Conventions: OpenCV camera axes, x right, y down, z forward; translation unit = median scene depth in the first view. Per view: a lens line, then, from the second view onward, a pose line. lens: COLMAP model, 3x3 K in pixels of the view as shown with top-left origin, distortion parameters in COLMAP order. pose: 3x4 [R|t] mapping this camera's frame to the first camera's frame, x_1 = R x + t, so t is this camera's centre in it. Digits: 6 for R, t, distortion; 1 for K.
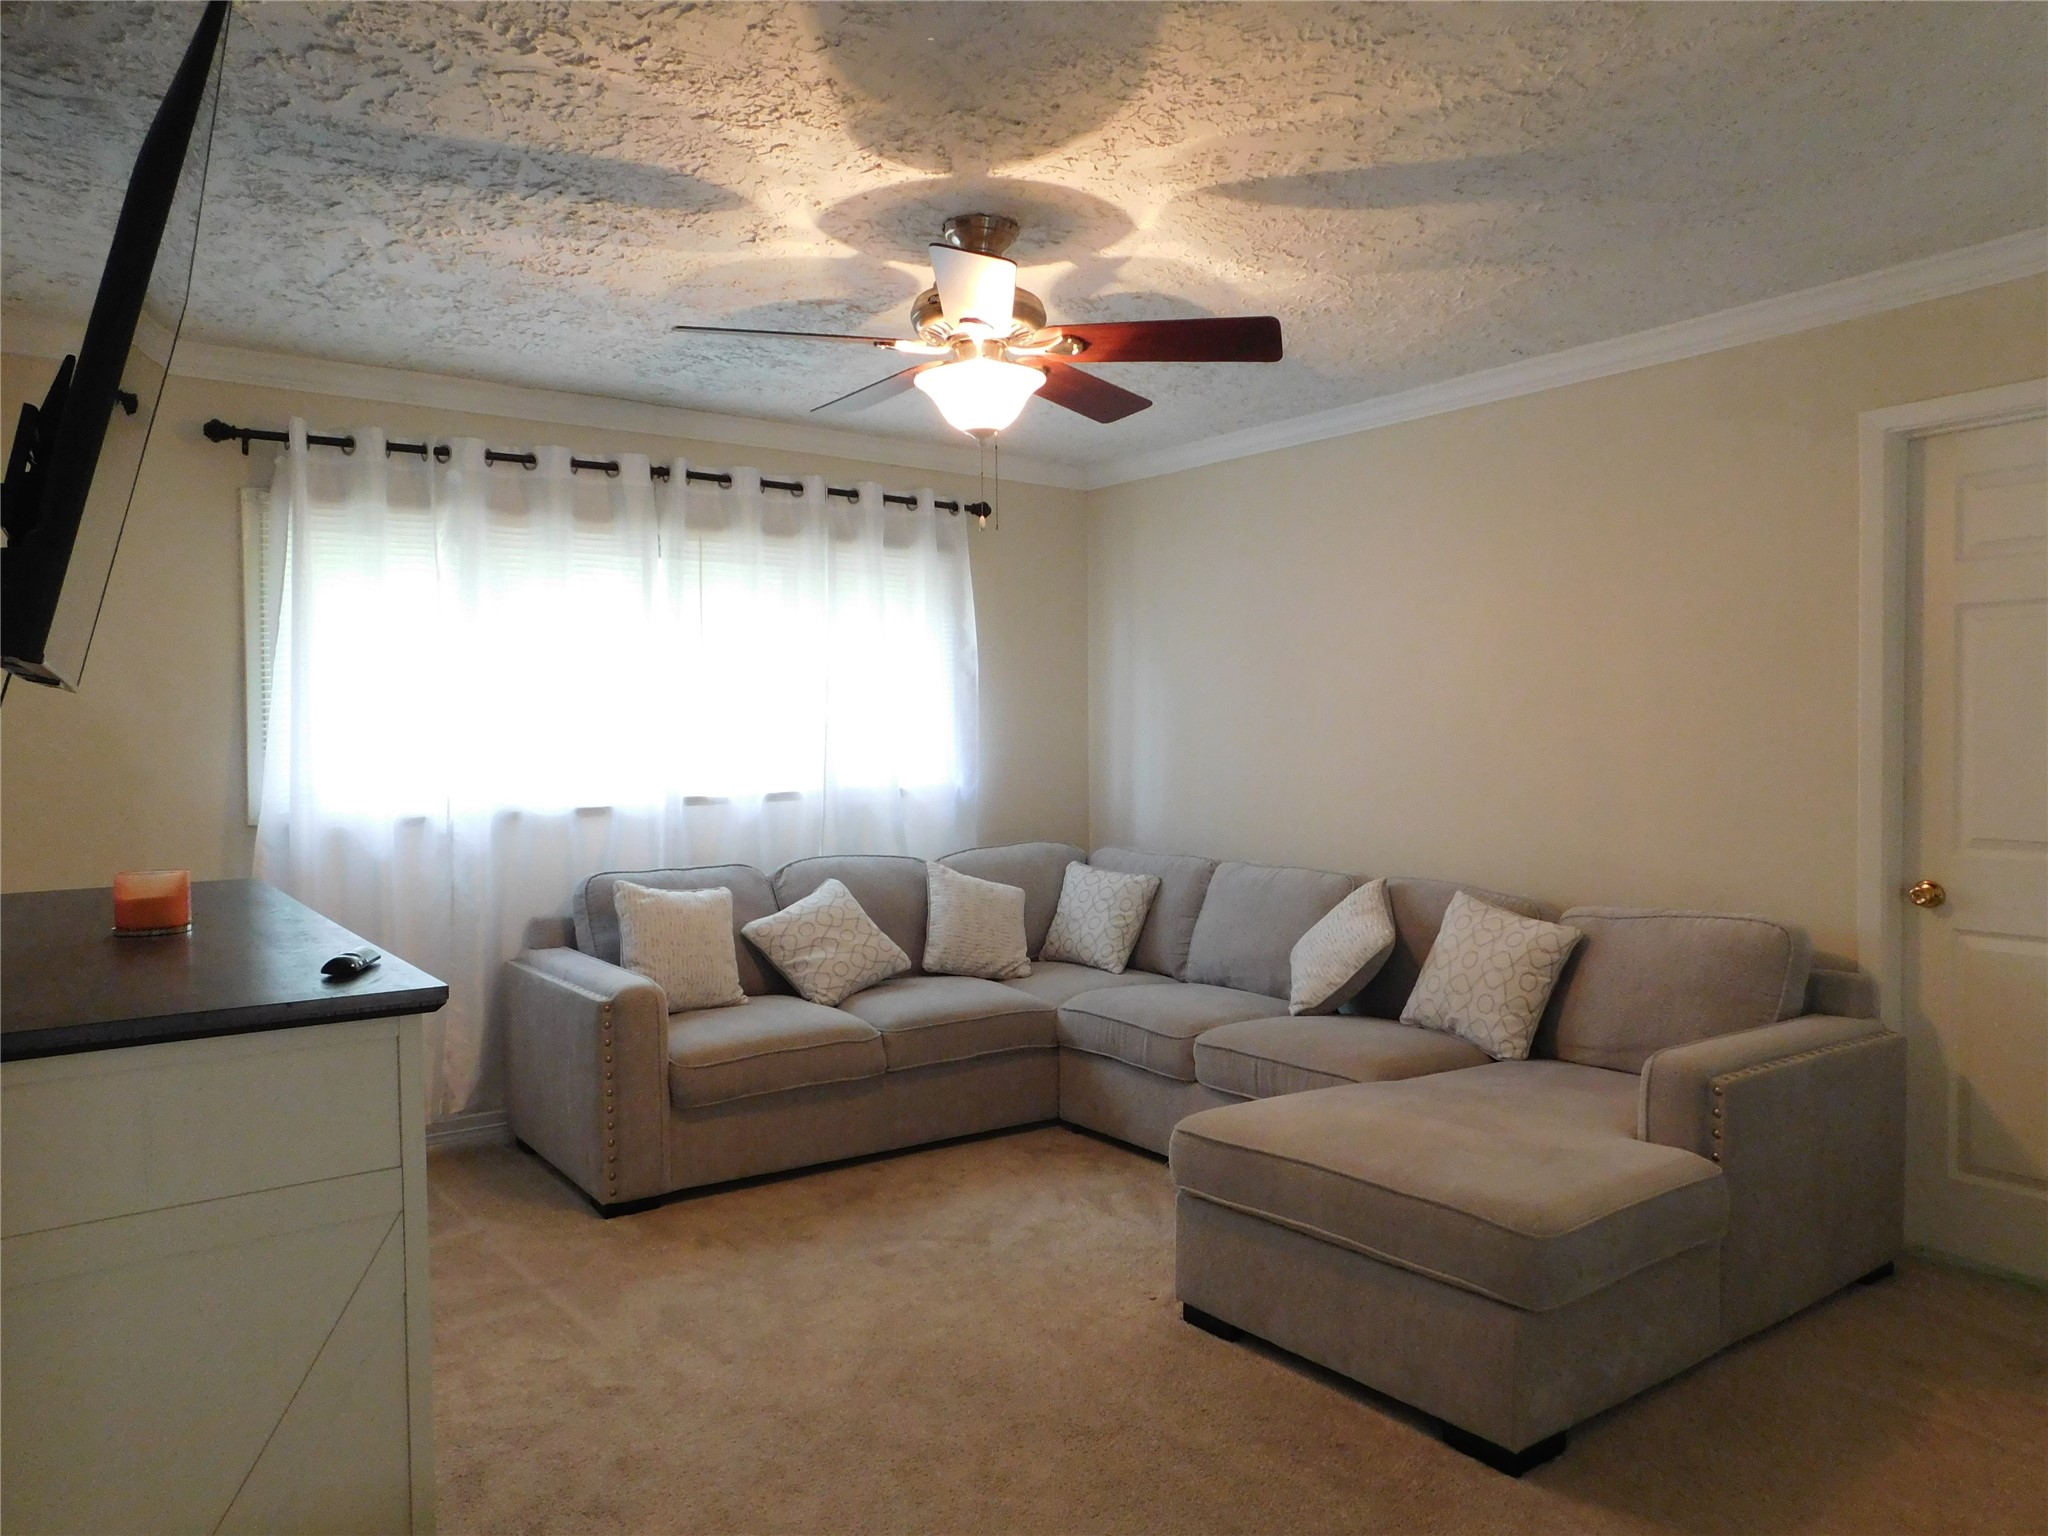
lens RADIAL K [[1367.2, 0, 1019.9], [0, 1367.2, 753.5], [0, 0, 1]] dist [-0.062631, 0.054194]
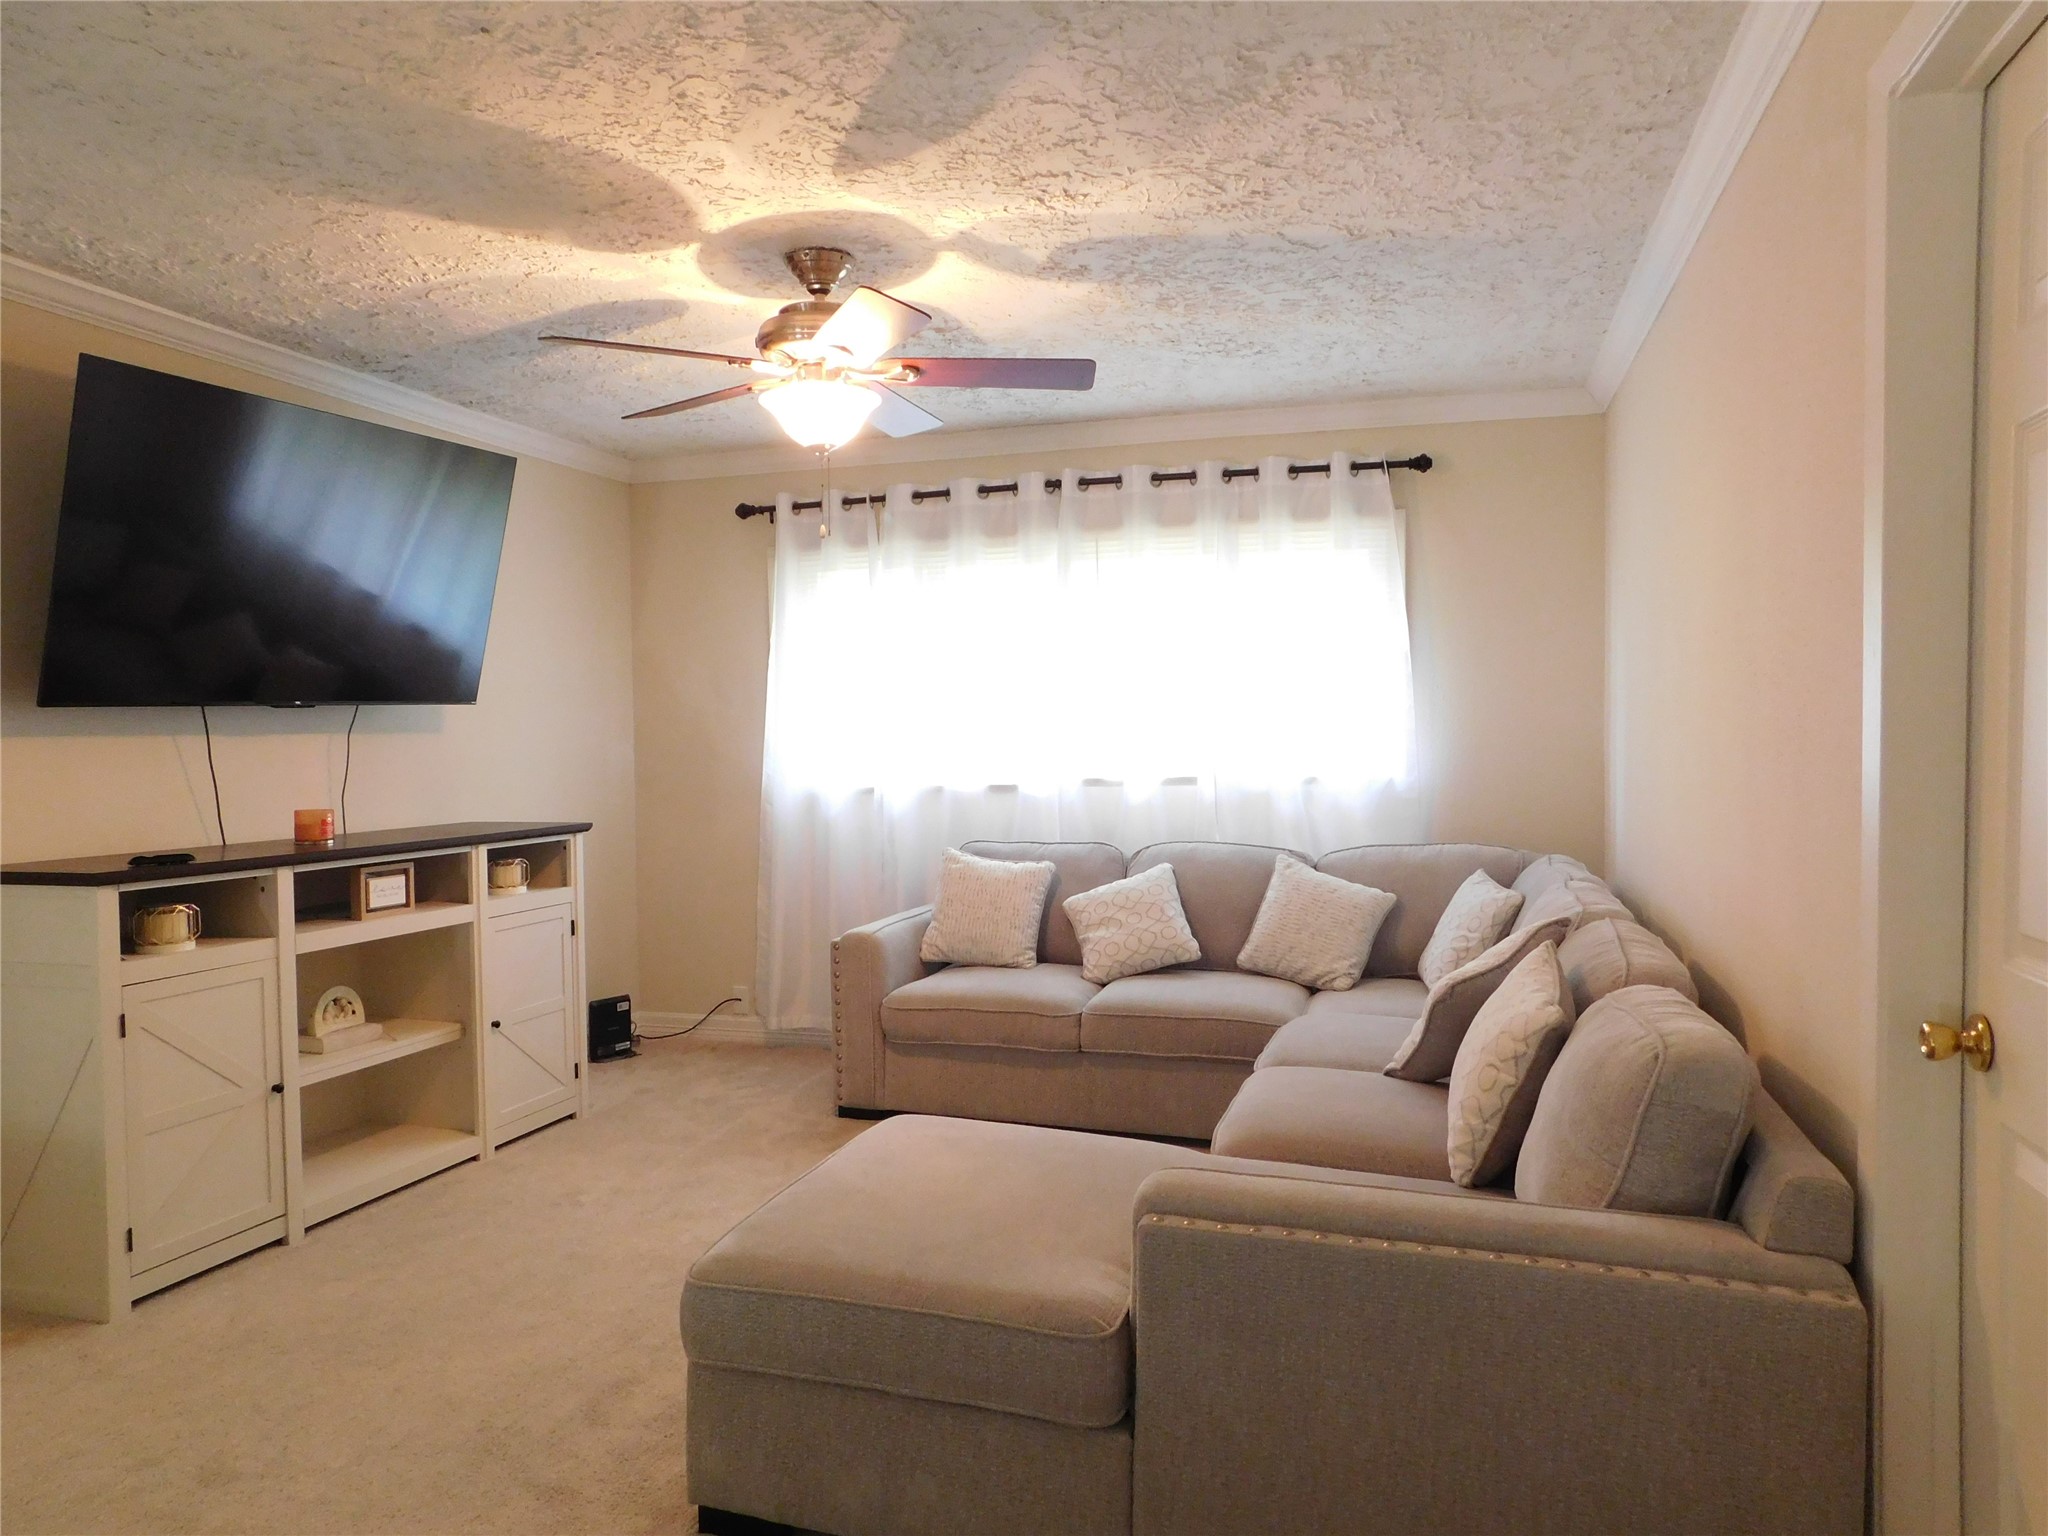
lens RADIAL K [[1368.4, 0, 1023.3], [0, 1368.4, 753.6], [0, 0, 1]] dist [-0.069211, 0.062312]
pose [[0.594441, 0.013421, -0.804027, 0.653970], [0.000326, 0.999857, 0.016931, -0.006975], [0.804139, -0.010327, 0.594351, 0.333963]]
